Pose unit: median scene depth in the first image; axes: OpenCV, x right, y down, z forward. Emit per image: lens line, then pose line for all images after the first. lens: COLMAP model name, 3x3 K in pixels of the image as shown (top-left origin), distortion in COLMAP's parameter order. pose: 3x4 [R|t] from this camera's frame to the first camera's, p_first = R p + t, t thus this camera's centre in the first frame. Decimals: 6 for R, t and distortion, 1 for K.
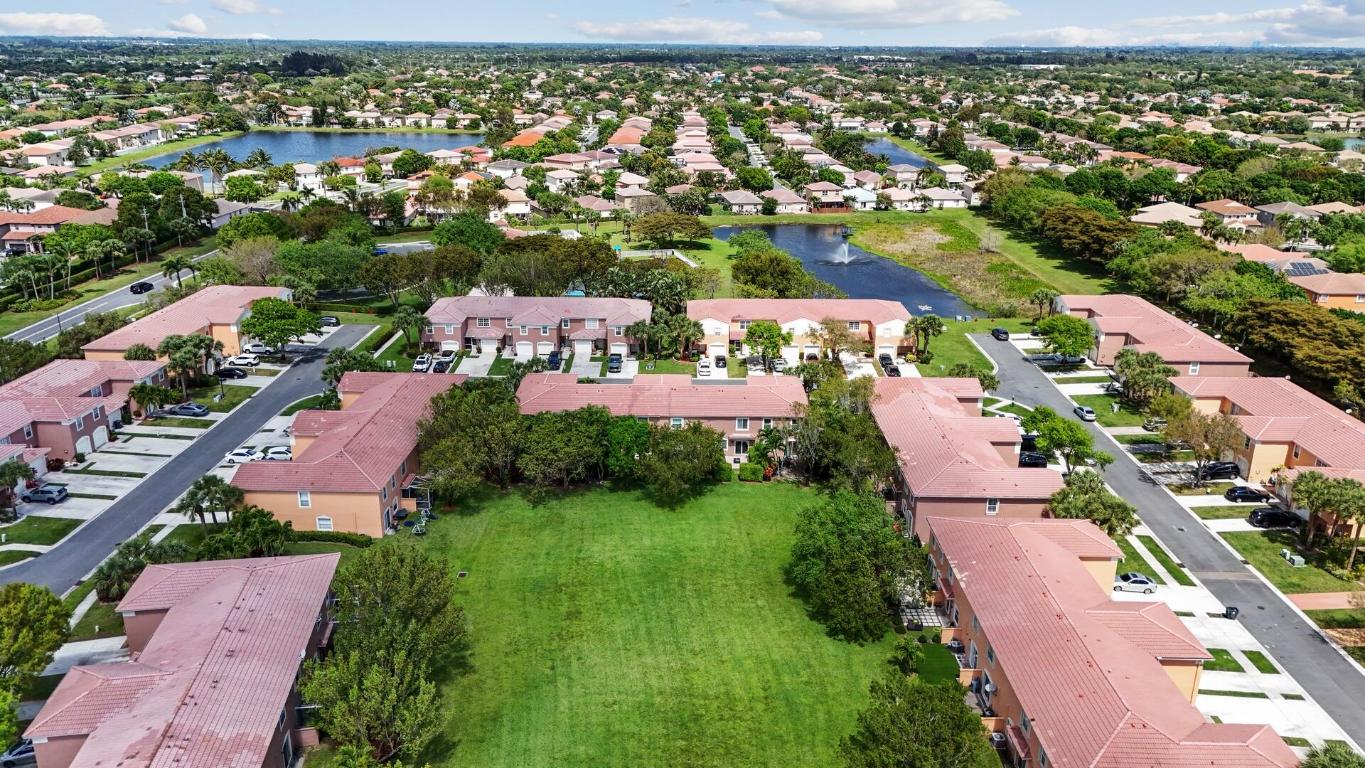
lens RADIAL K [[987.8, 0, 682.5], [0, 987.8, 384.0], [0, 0, 1]] dist [0.078585, -0.071242]
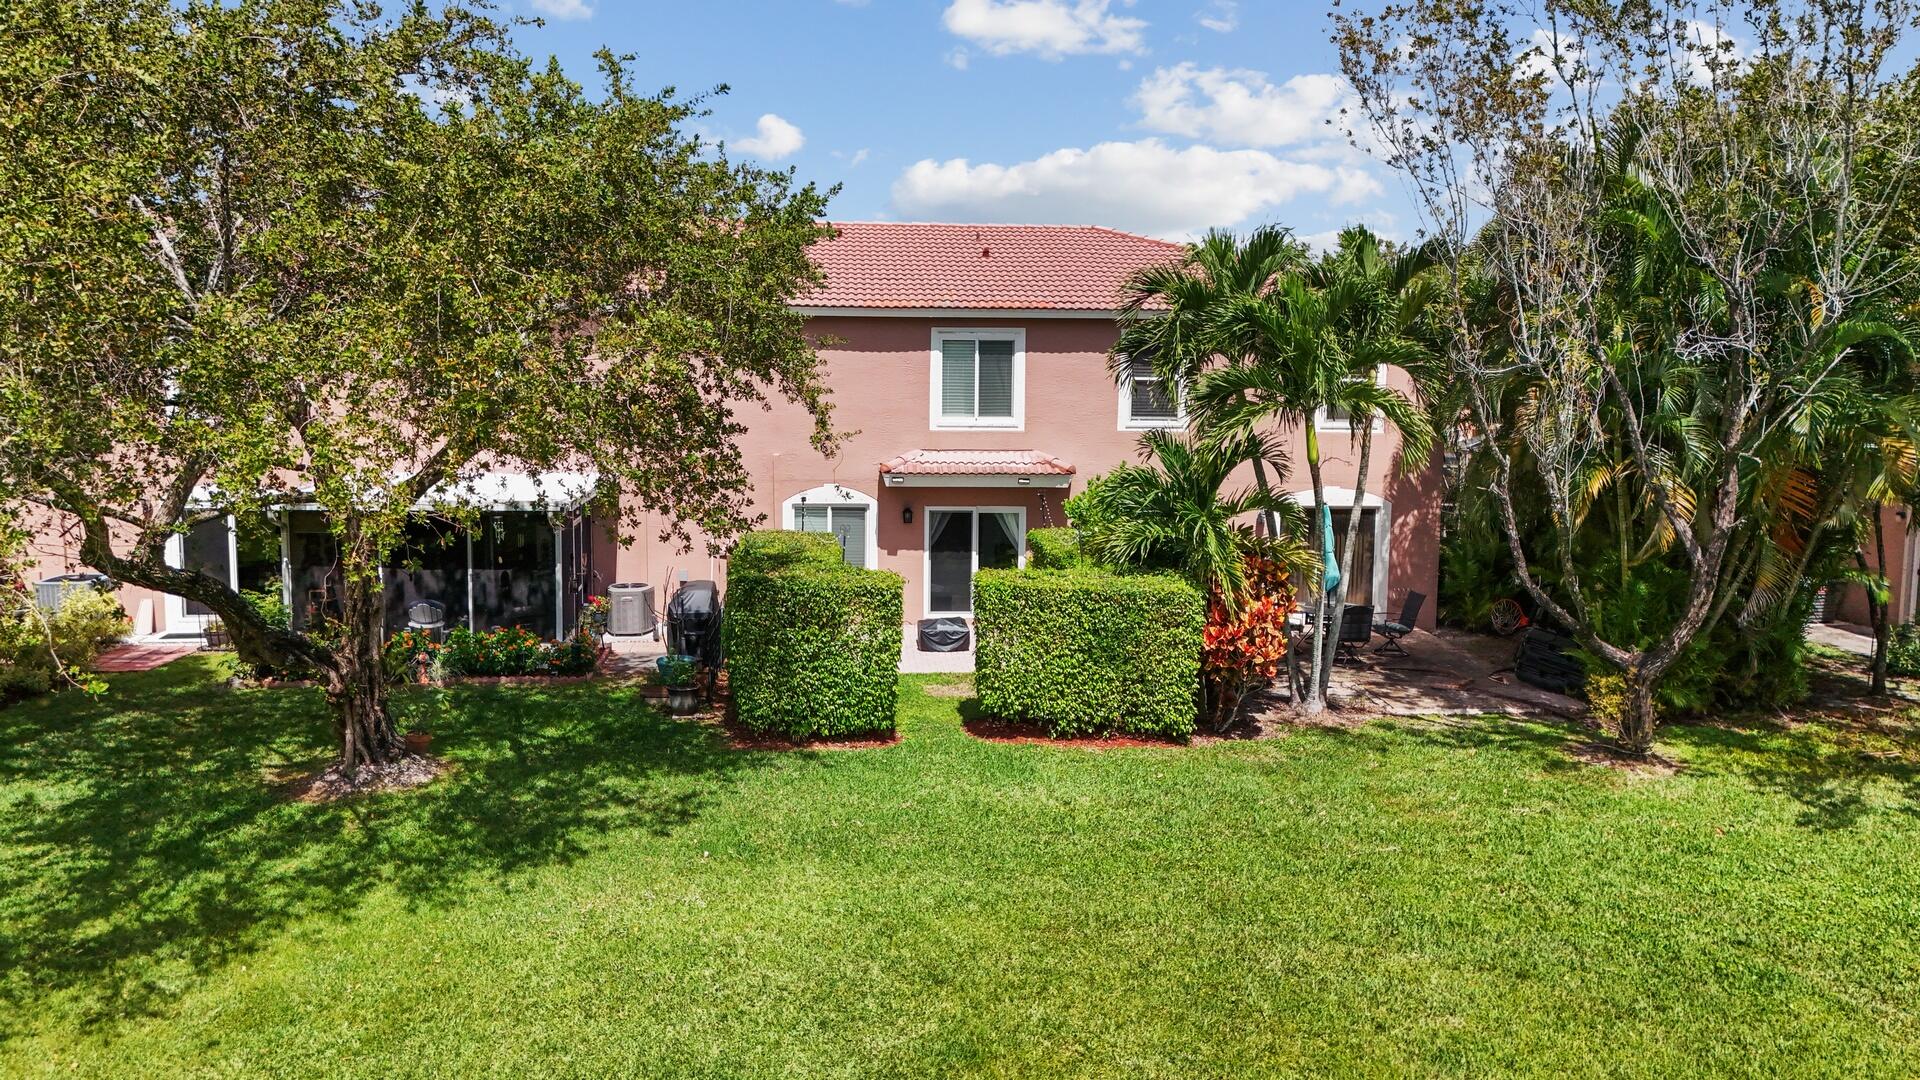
lens RADIAL K [[1389.5, 0, 960.0], [0, 1389.5, 540.0], [0, 0, 1]] dist [0.078585, -0.071242]
pose [[0.996766, -0.011976, 0.079460, 0.043662], [0.028344, 0.977674, -0.208205, 0.106505], [-0.075193, 0.209784, 0.974852, 0.838067]]
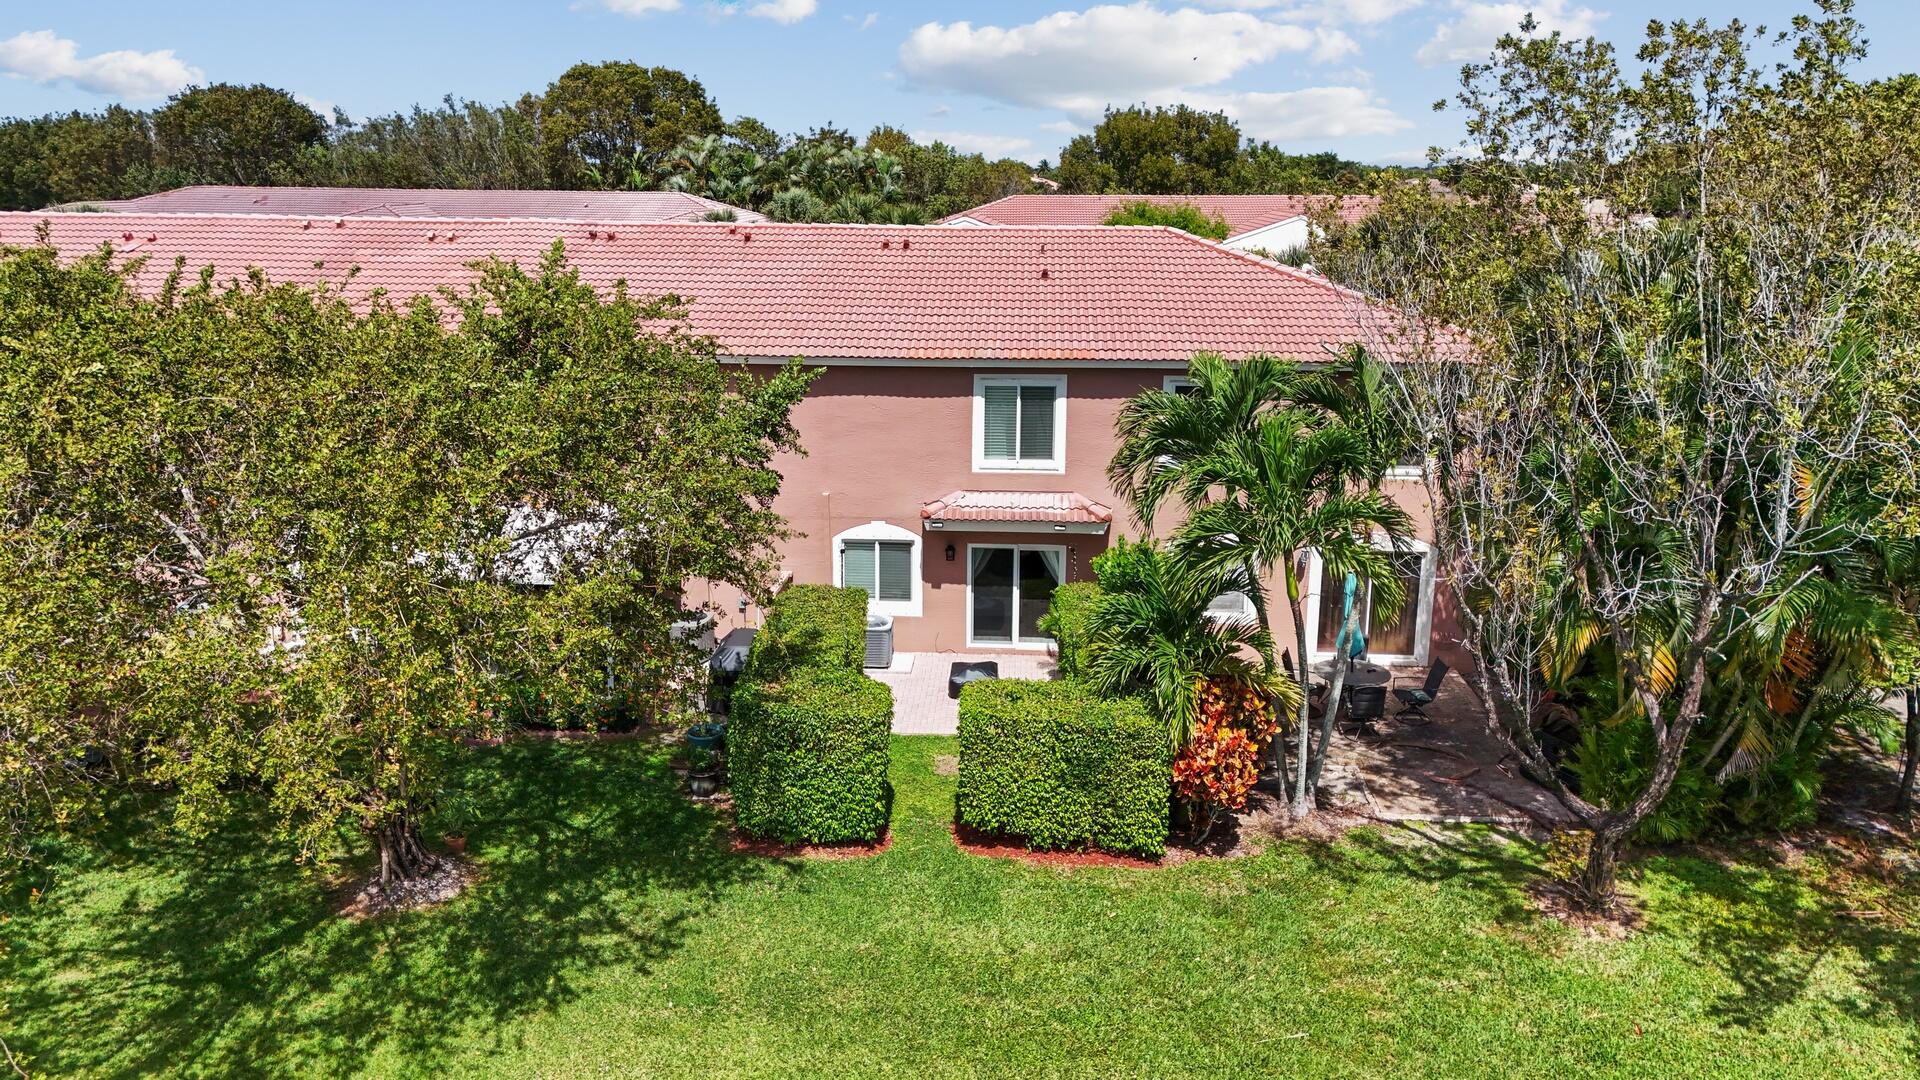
lens RADIAL K [[1389.5, 0, 960.0], [0, 1389.5, 540.0], [0, 0, 1]] dist [0.078585, -0.071242]
pose [[0.998676, 0.007308, -0.050918, 0.064383], [-0.011020, 0.997271, -0.073005, 0.074008], [0.050245, 0.073470, 0.996031, 0.825793]]
